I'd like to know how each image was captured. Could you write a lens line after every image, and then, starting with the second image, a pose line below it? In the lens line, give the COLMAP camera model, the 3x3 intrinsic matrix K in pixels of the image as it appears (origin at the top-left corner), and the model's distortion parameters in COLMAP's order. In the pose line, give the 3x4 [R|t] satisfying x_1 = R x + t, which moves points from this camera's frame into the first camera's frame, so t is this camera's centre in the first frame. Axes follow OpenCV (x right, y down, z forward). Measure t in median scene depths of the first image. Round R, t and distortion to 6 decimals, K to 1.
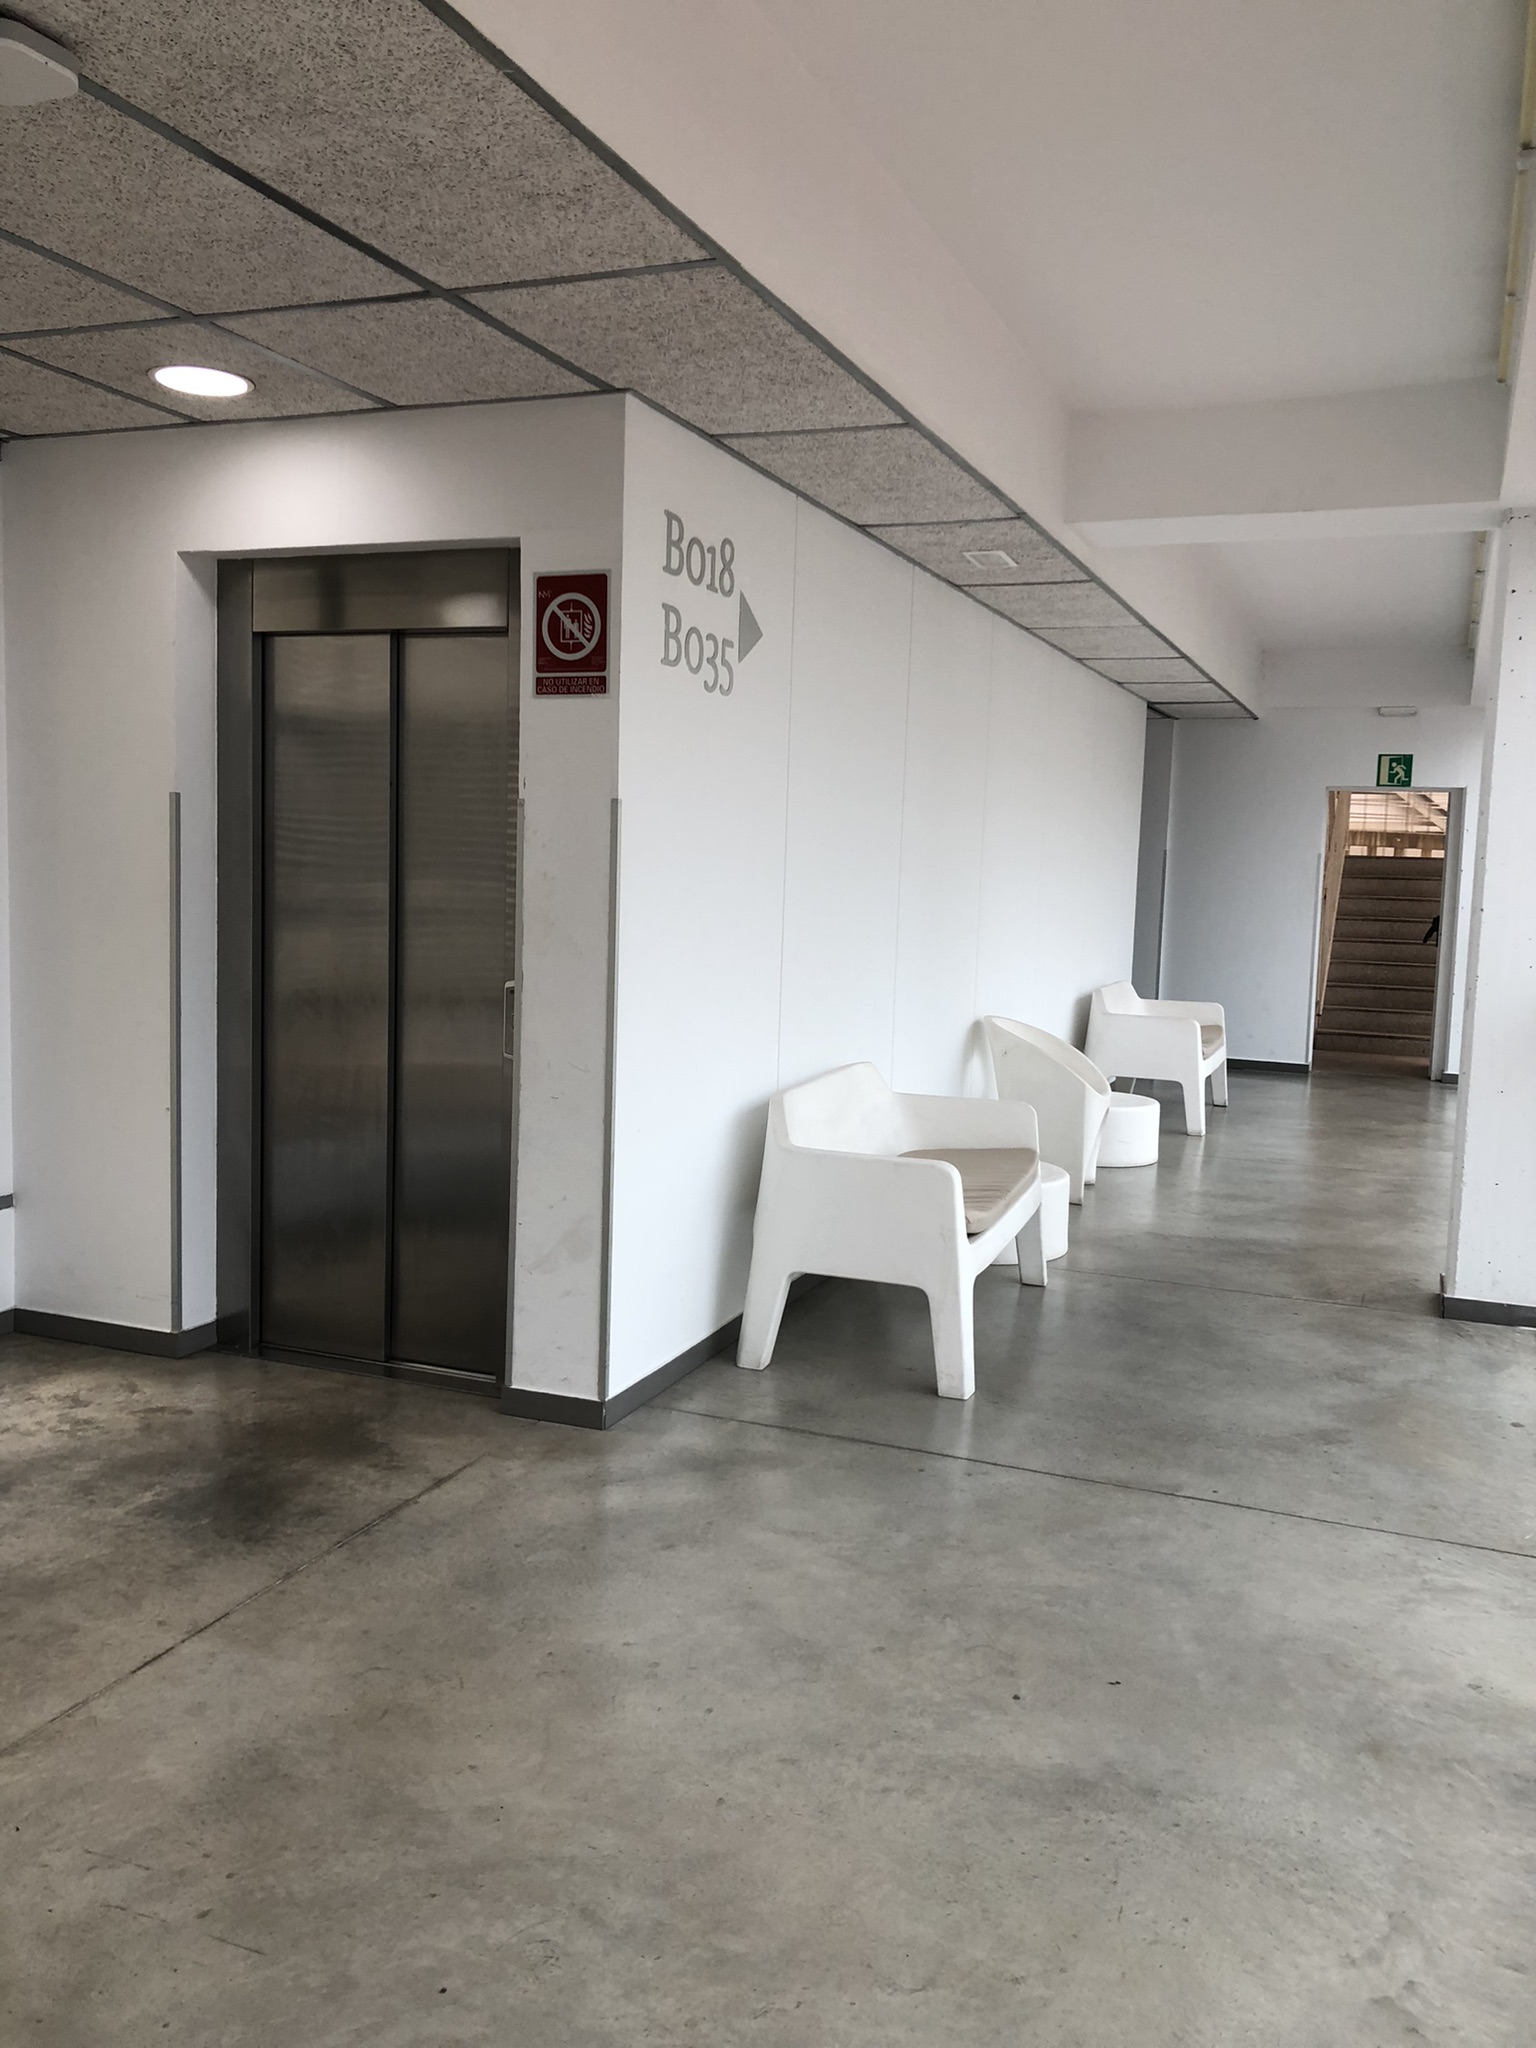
lens RADIAL K [[1662.6, 0, 767.5], [0, 1662.6, 1028.7], [0, 0, 1]] dist [0.042093, -0.035044]
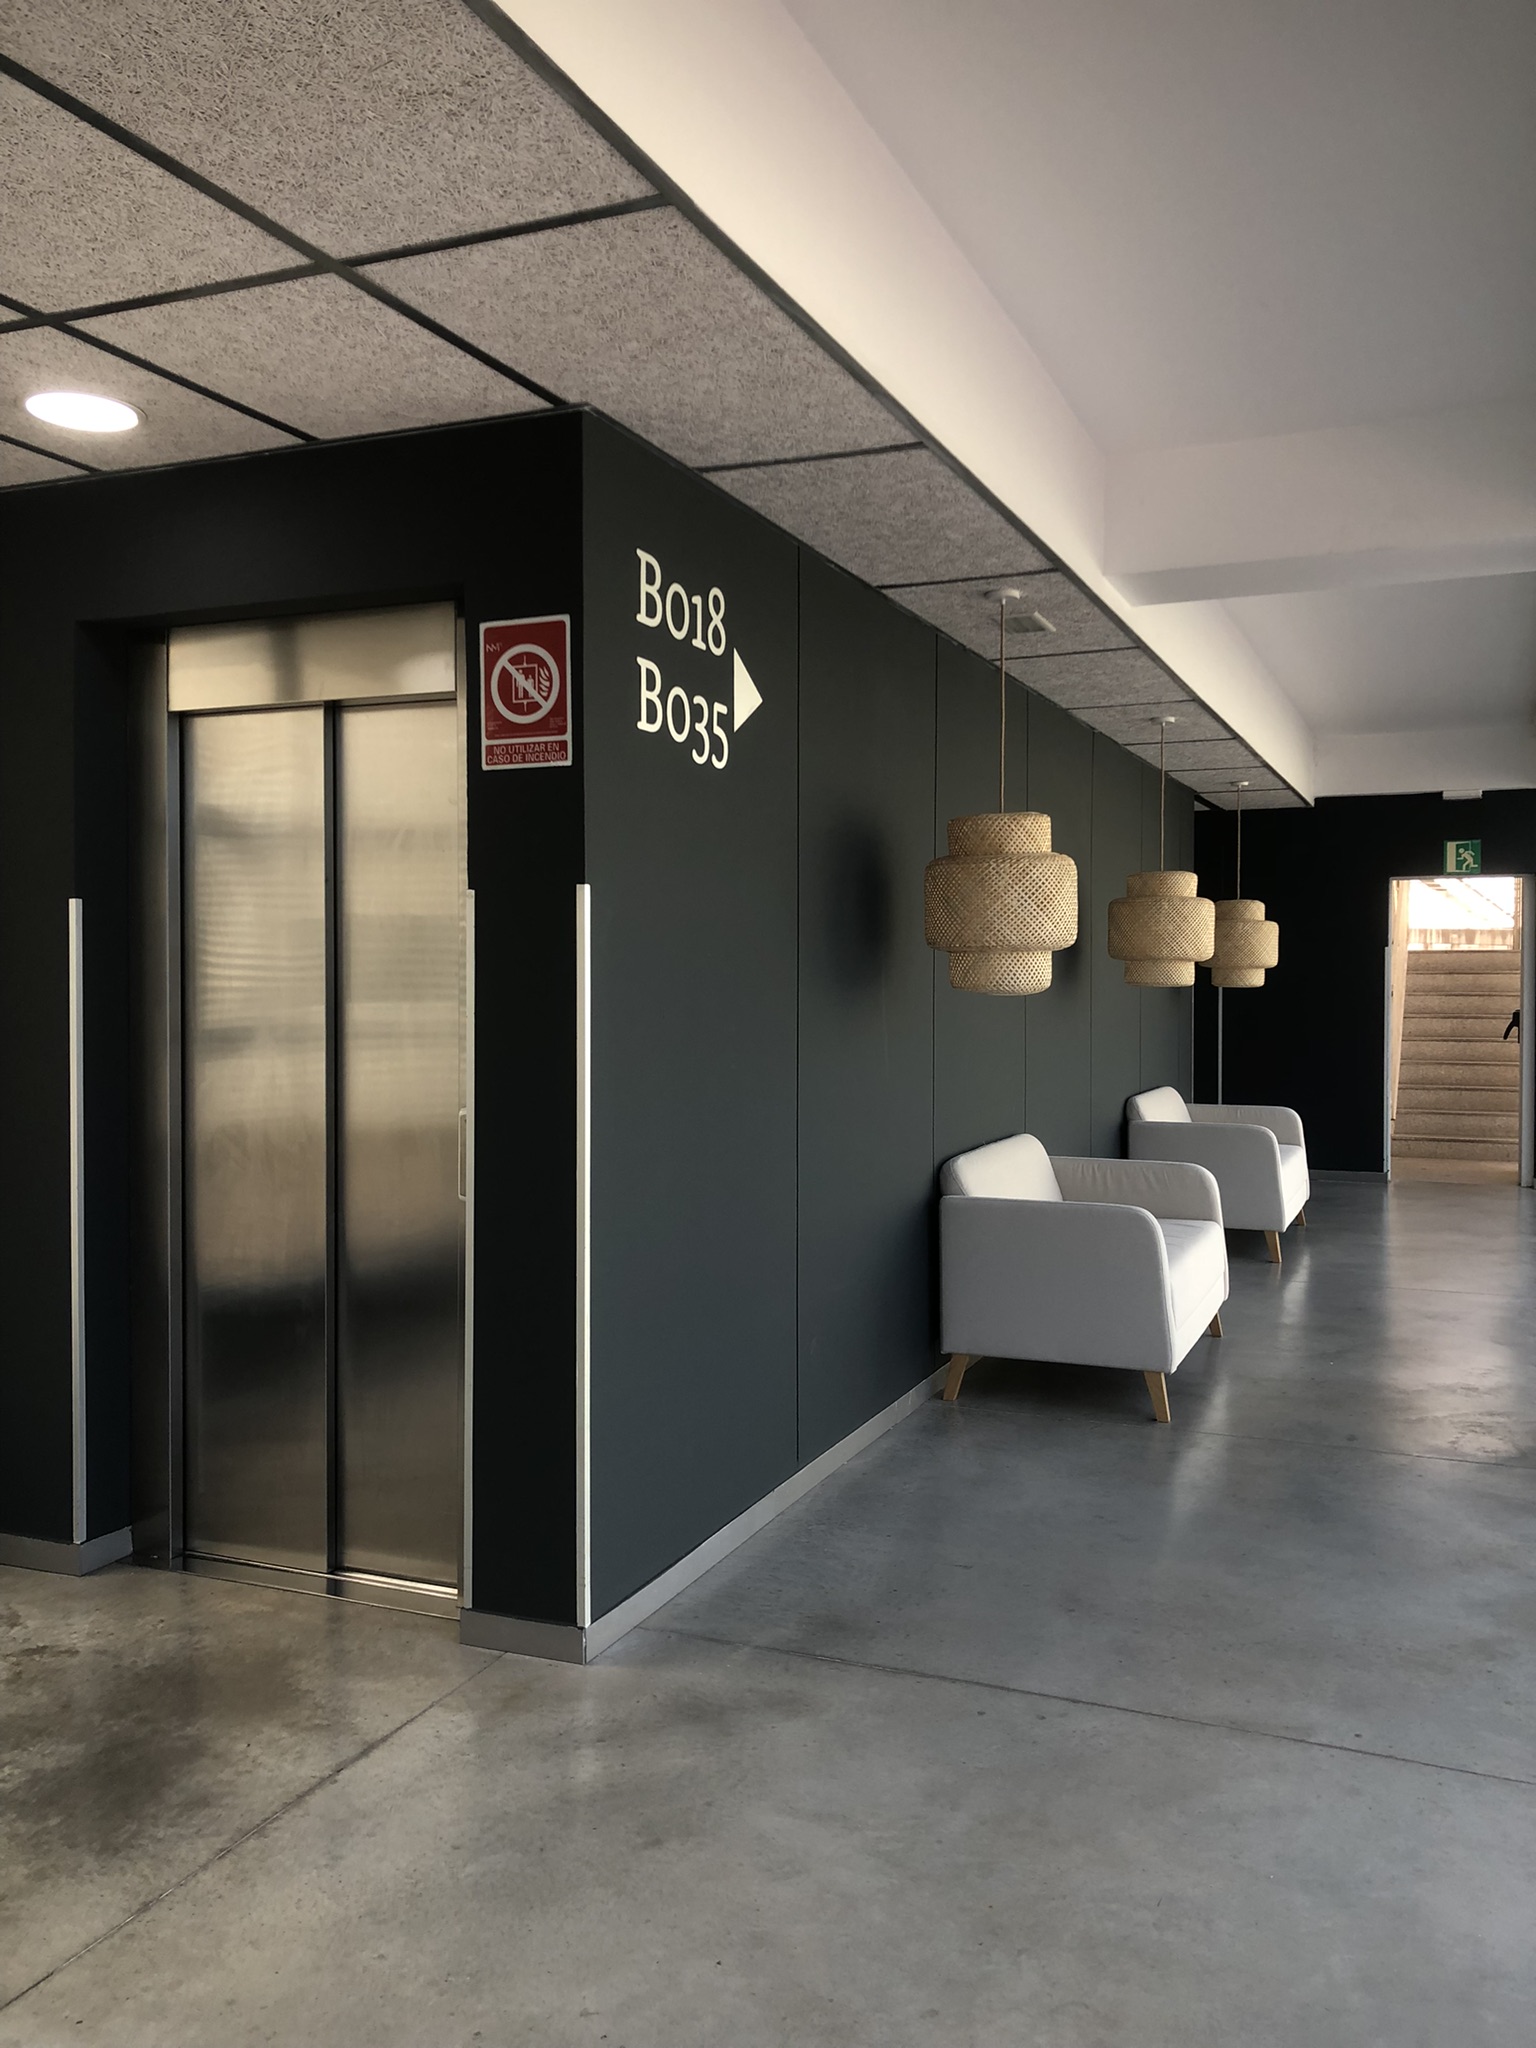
lens RADIAL K [[1662.6, 0, 770.5], [0, 1662.6, 1017.7], [0, 0, 1]] dist [0.042093, -0.035044]
pose [[0.999236, -0.029556, -0.025566, 0.024621], [0.027476, 0.996559, -0.078196, -0.005545], [0.027789, 0.077434, 0.996610, 0.200451]]
